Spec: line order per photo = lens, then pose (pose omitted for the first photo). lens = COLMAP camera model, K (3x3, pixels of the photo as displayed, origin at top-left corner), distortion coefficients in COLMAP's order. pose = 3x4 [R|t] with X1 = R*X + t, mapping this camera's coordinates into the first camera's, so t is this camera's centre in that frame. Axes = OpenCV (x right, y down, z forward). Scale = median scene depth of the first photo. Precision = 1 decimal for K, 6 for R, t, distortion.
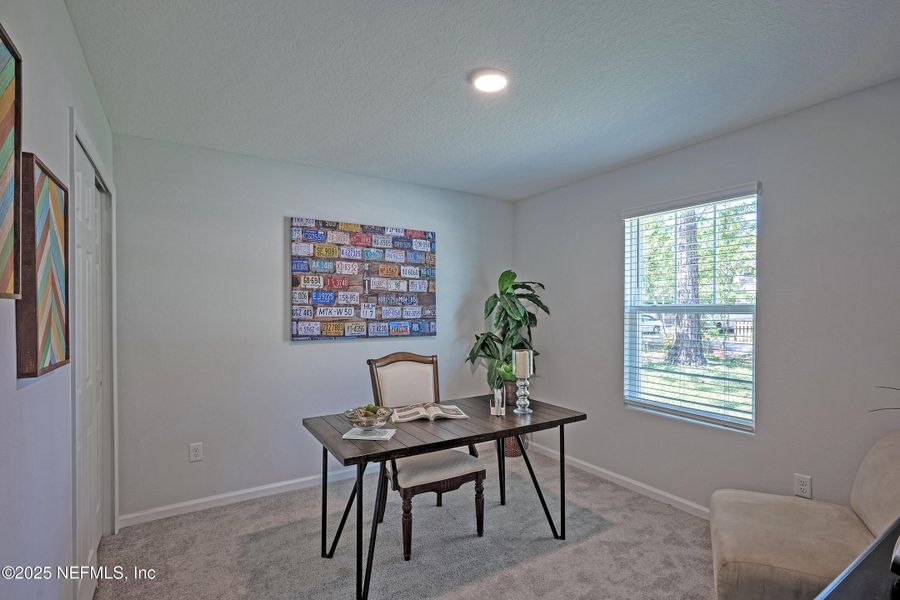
lens RADIAL K [[432.9, 0, 451.1], [0, 432.9, 308.5], [0, 0, 1]] dist [0.000628, 0.001856]
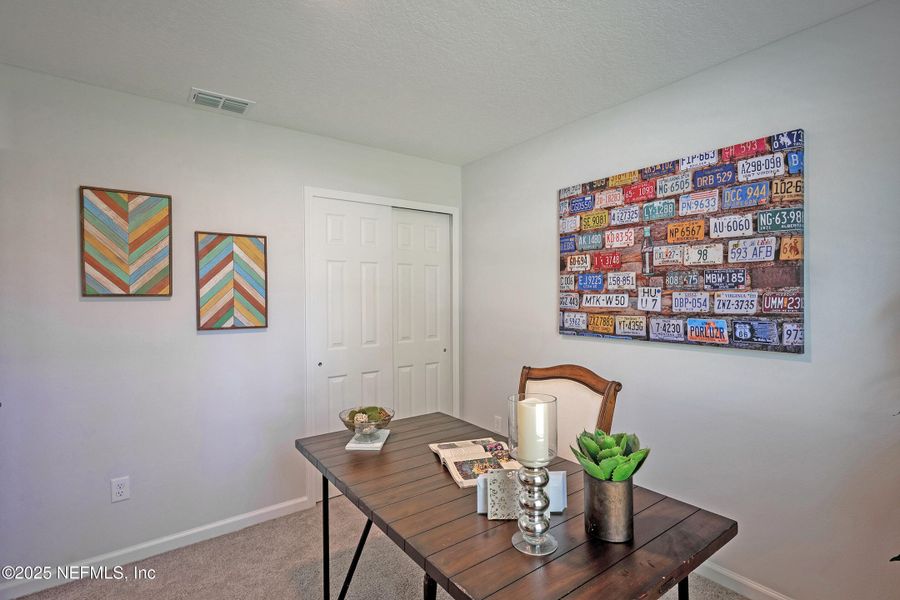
lens RADIAL K [[432.9, 0, 447.1], [0, 432.9, 296.3], [0, 0, 1]] dist [0.000628, 0.001856]
pose [[0.079489, 0.000911, -0.996835, 0.423800], [0.010436, 0.999944, 0.001746, -0.003293], [0.996781, -0.010542, 0.079475, 0.637663]]
